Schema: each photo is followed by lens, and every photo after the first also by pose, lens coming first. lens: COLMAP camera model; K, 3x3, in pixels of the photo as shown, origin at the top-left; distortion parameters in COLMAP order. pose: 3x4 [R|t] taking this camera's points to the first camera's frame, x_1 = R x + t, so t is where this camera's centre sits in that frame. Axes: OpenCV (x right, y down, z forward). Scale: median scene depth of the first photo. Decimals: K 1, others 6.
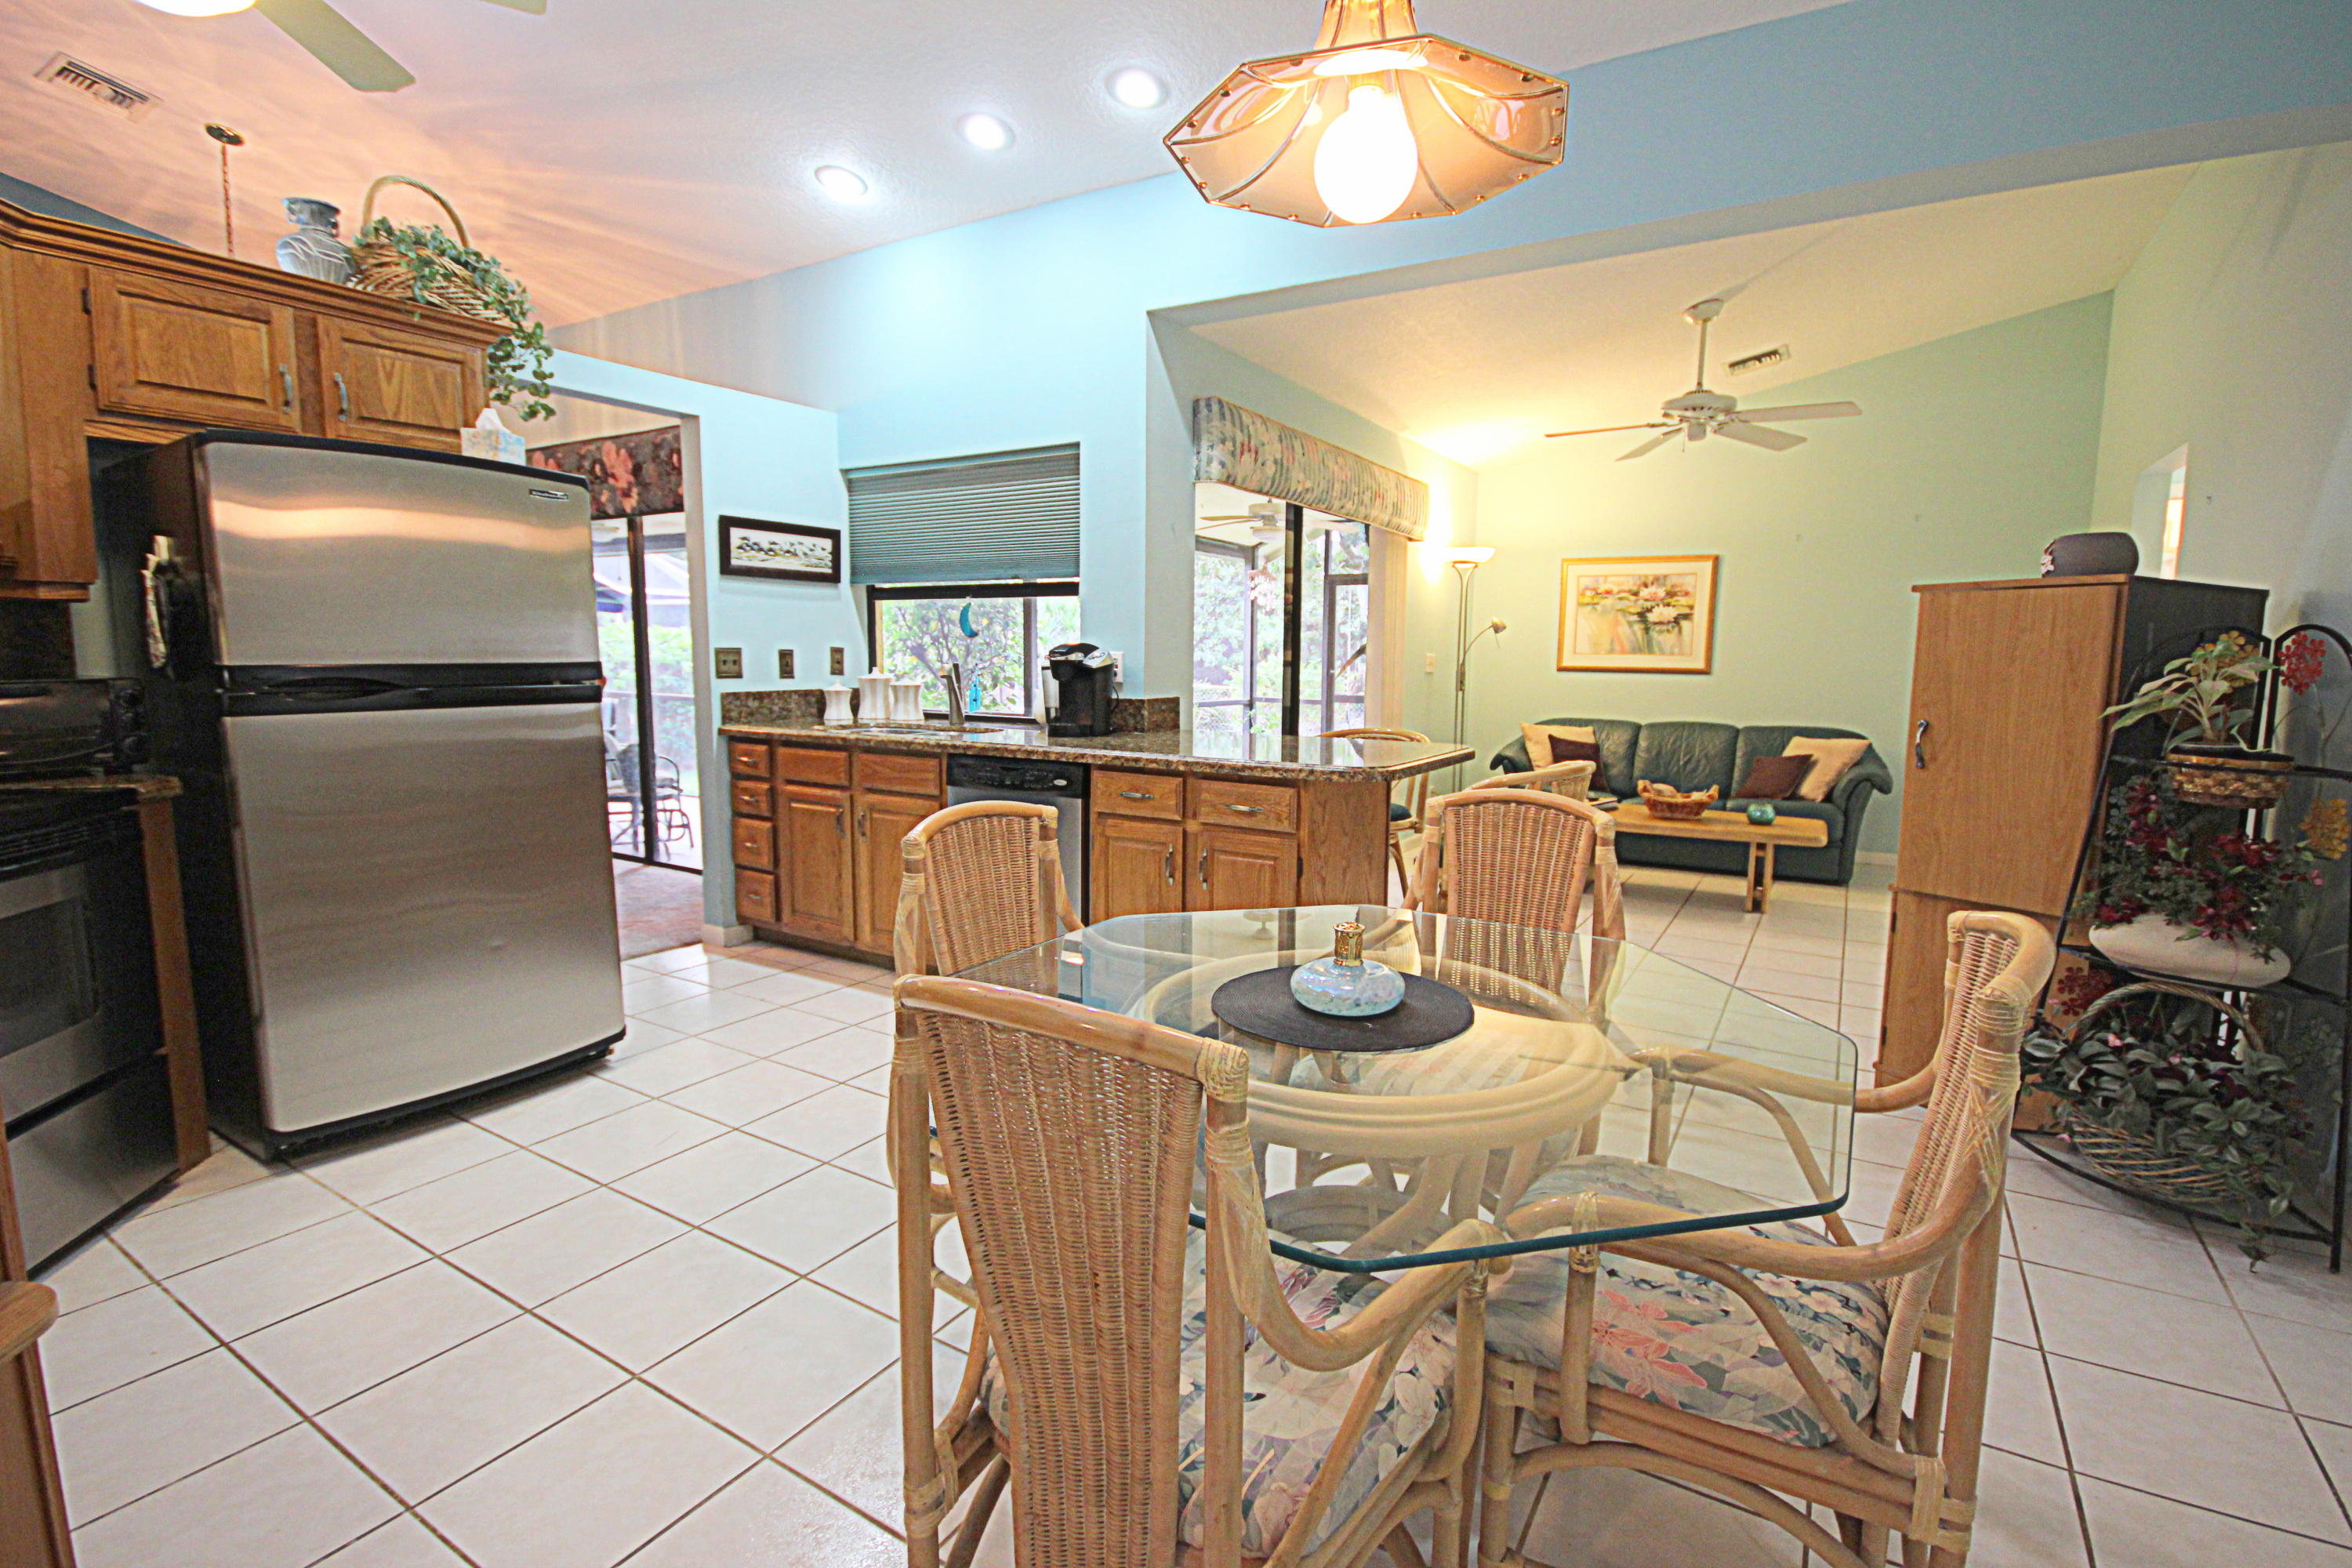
lens RADIAL K [[1090.0, 0, 1204.0], [0, 1090.0, 777.3], [0, 0, 1]] dist [-0.005017, -0.001381]
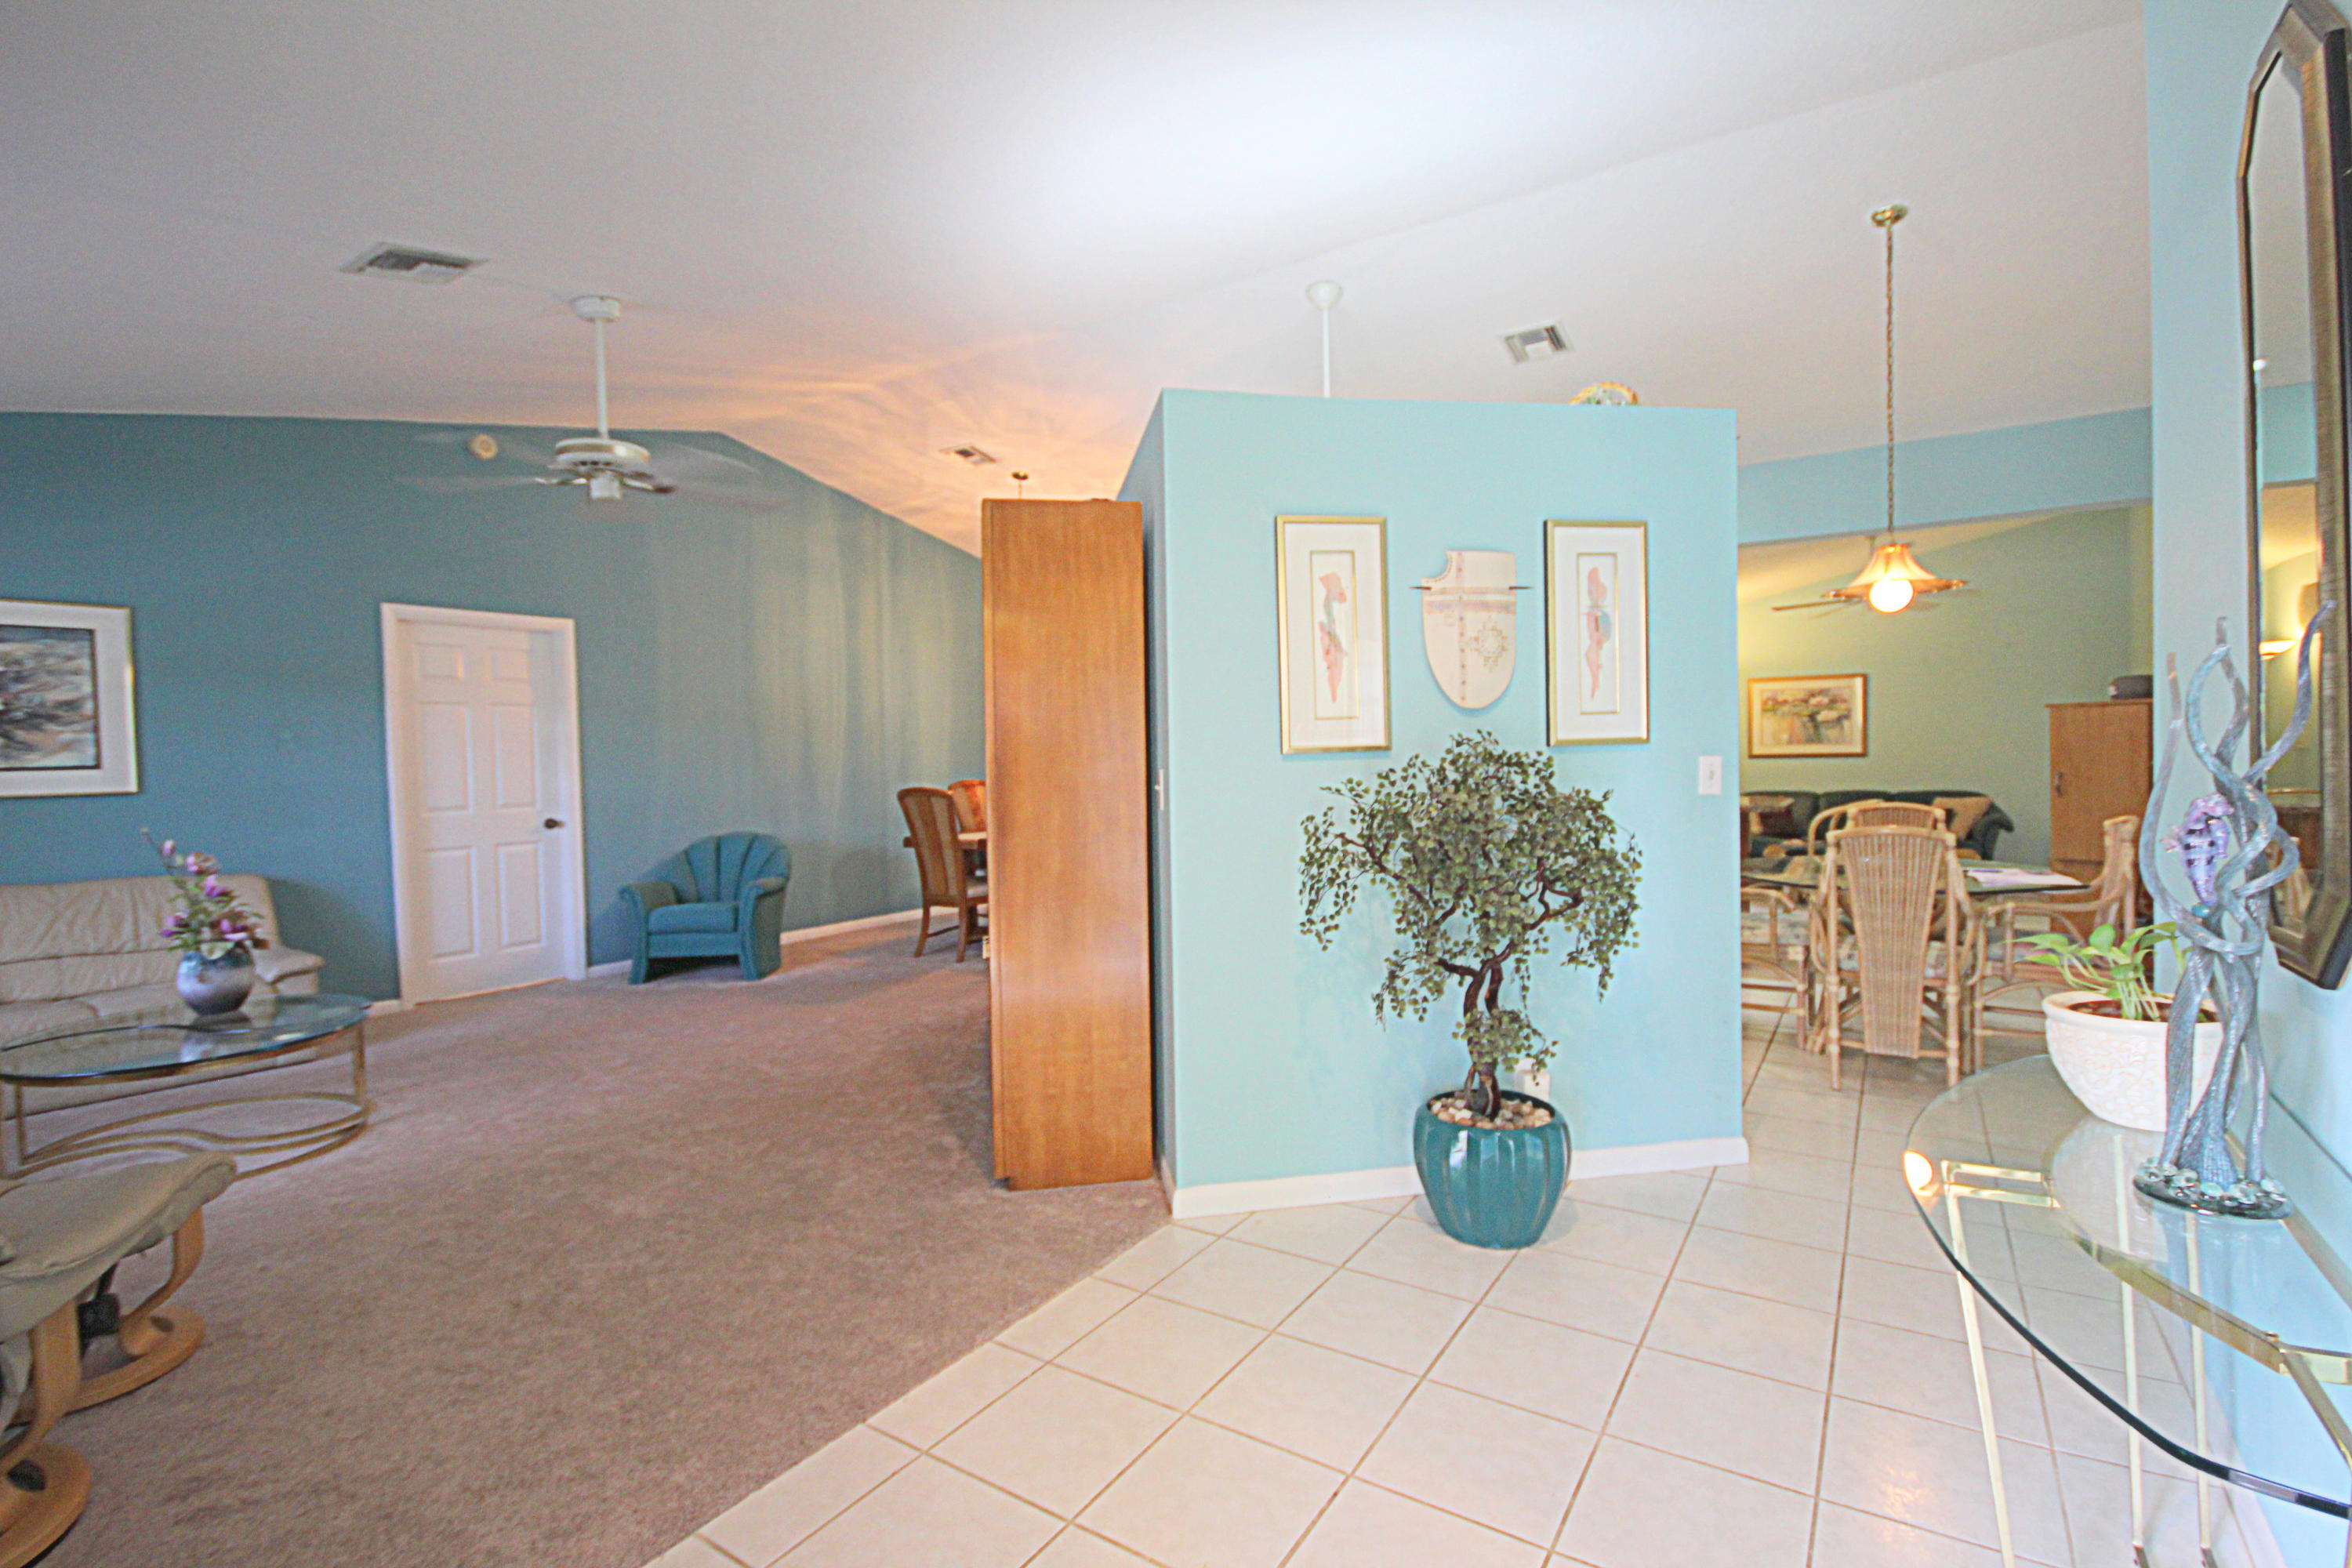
lens RADIAL K [[1093.8, 0, 1195.6], [0, 1093.8, 781.4], [0, 0, 1]] dist [-0.000443, -0.003527]
pose [[0.998994, -0.032821, -0.030548, -0.359562], [0.029855, 0.995224, -0.092940, 0.043011], [0.033452, 0.091934, 0.995203, -0.435441]]
